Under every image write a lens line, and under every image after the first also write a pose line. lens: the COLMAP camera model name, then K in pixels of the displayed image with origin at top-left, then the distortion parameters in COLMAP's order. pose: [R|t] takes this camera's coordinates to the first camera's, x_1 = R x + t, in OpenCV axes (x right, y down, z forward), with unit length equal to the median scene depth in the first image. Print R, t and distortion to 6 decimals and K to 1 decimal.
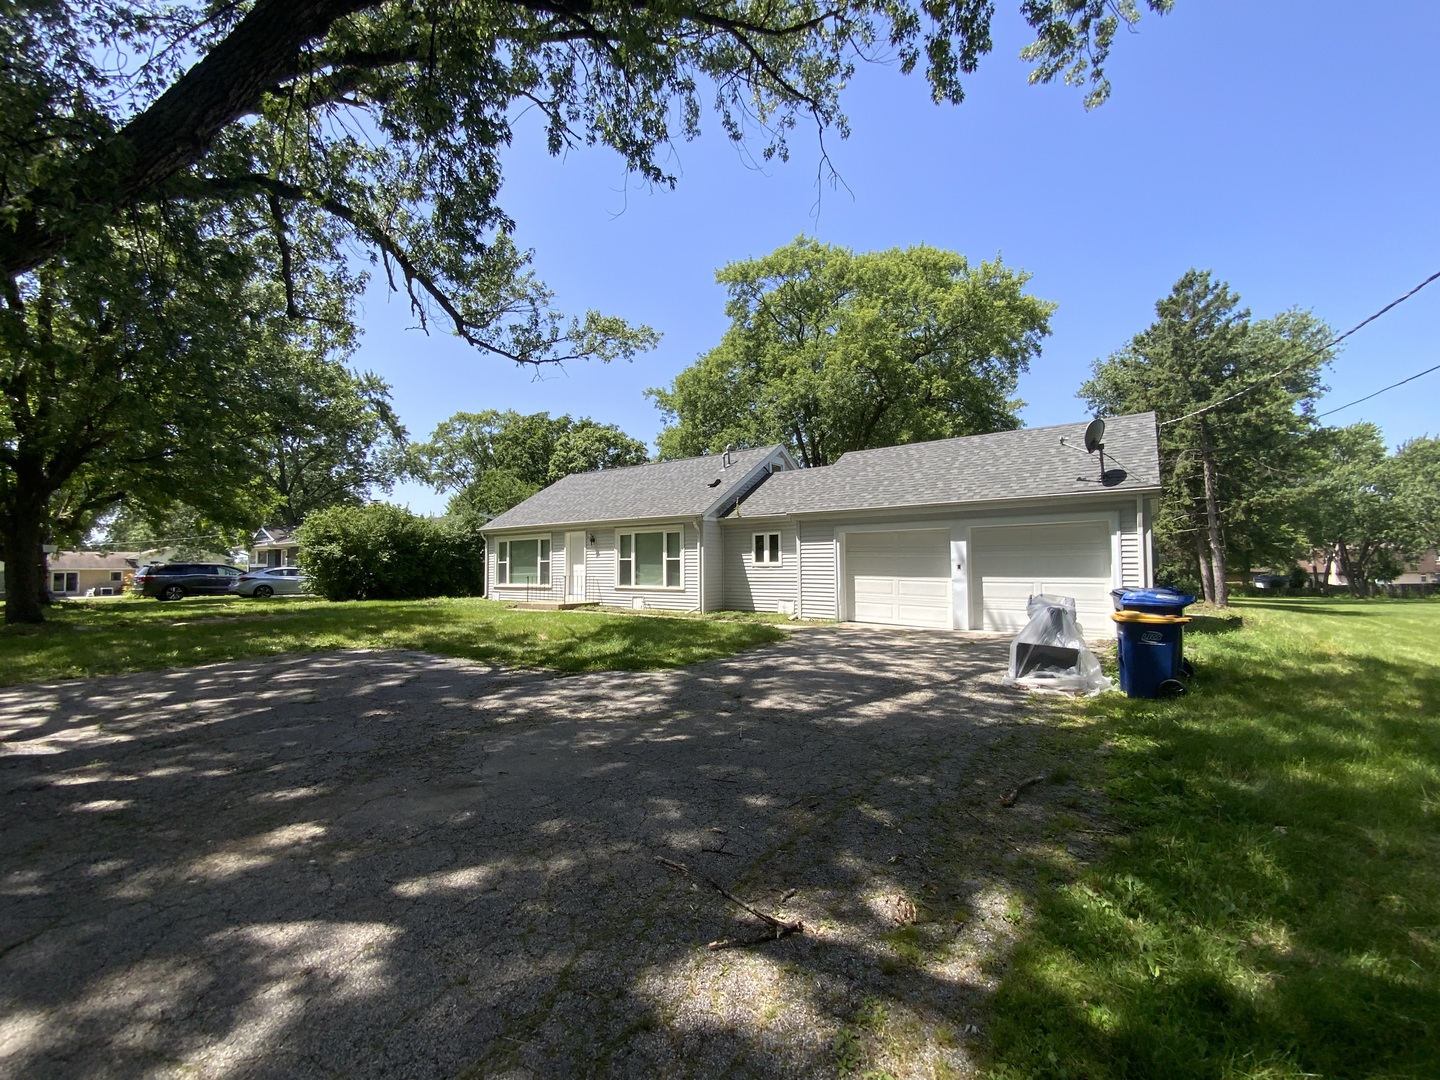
lens RADIAL K [[594.2, 0, 713.5], [0, 594.2, 534.2], [0, 0, 1]] dist [-0.012896, -0.002086]
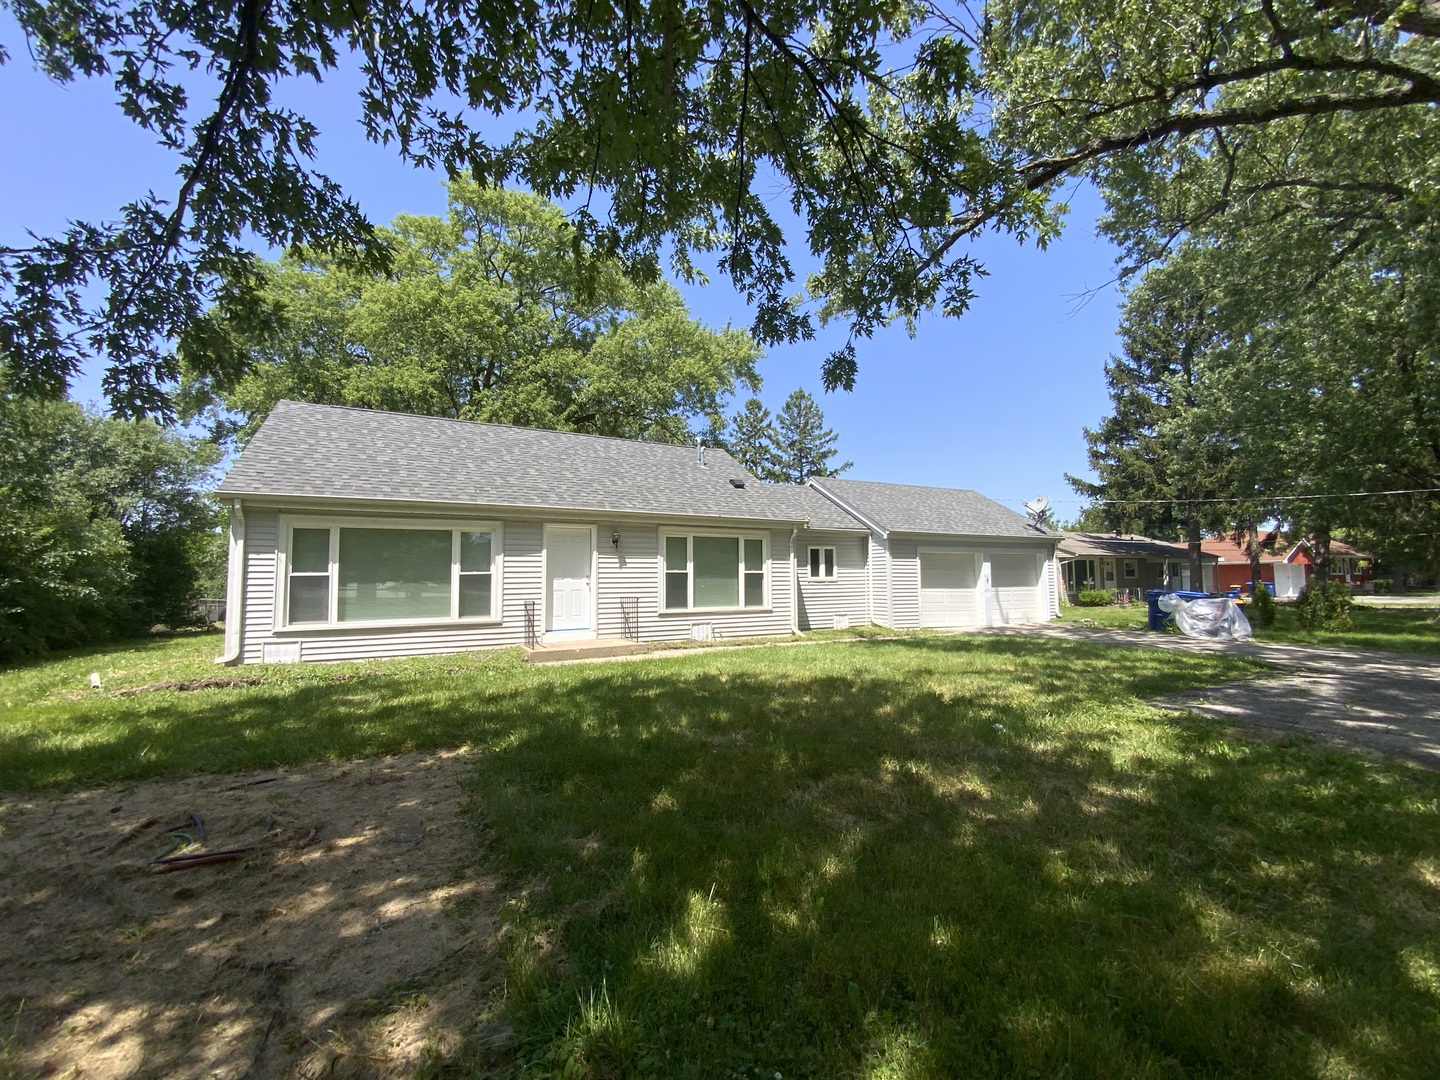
lens RADIAL K [[594.2, 0, 723.1], [0, 594.2, 546.6], [0, 0, 1]] dist [-0.012896, -0.002086]
pose [[0.420864, 0.054065, 0.905511, -0.804476], [-0.041956, 0.998314, -0.040106, 0.040761], [-0.906153, -0.021112, 0.422423, 0.691191]]
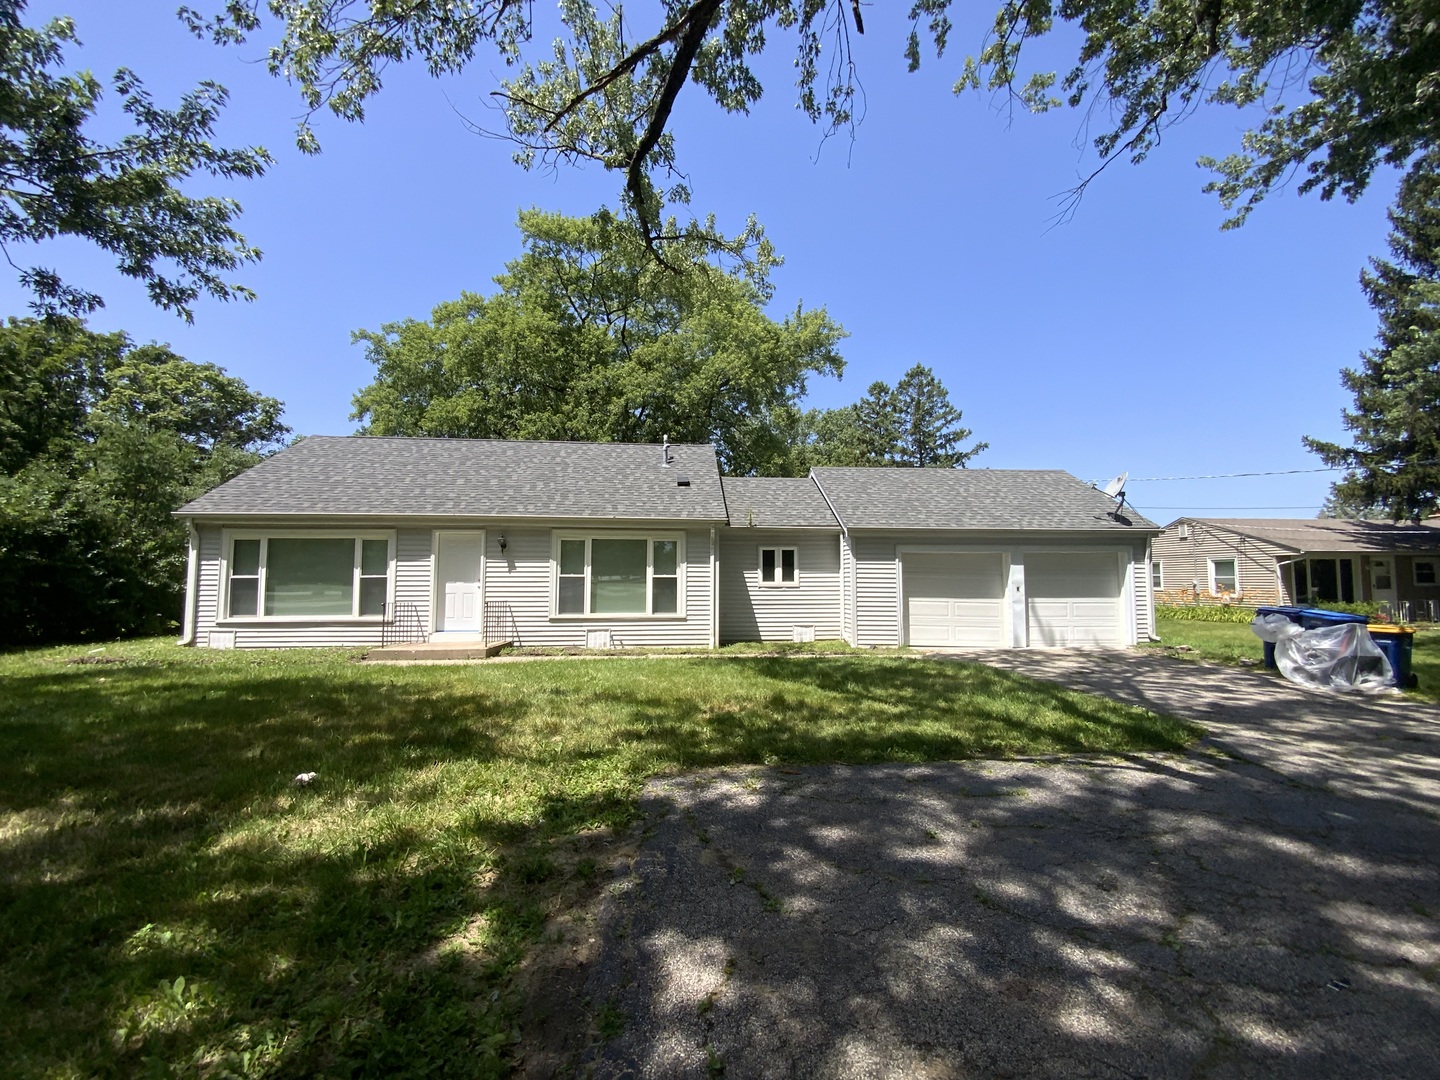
lens RADIAL K [[594.2, 0, 719.2], [0, 594.2, 546.5], [0, 0, 1]] dist [-0.012896, -0.002086]
pose [[0.740486, 0.043262, 0.670678, -0.510374], [-0.041886, 0.998957, -0.018192, 0.014519], [-0.670765, -0.014621, 0.741526, 0.400259]]
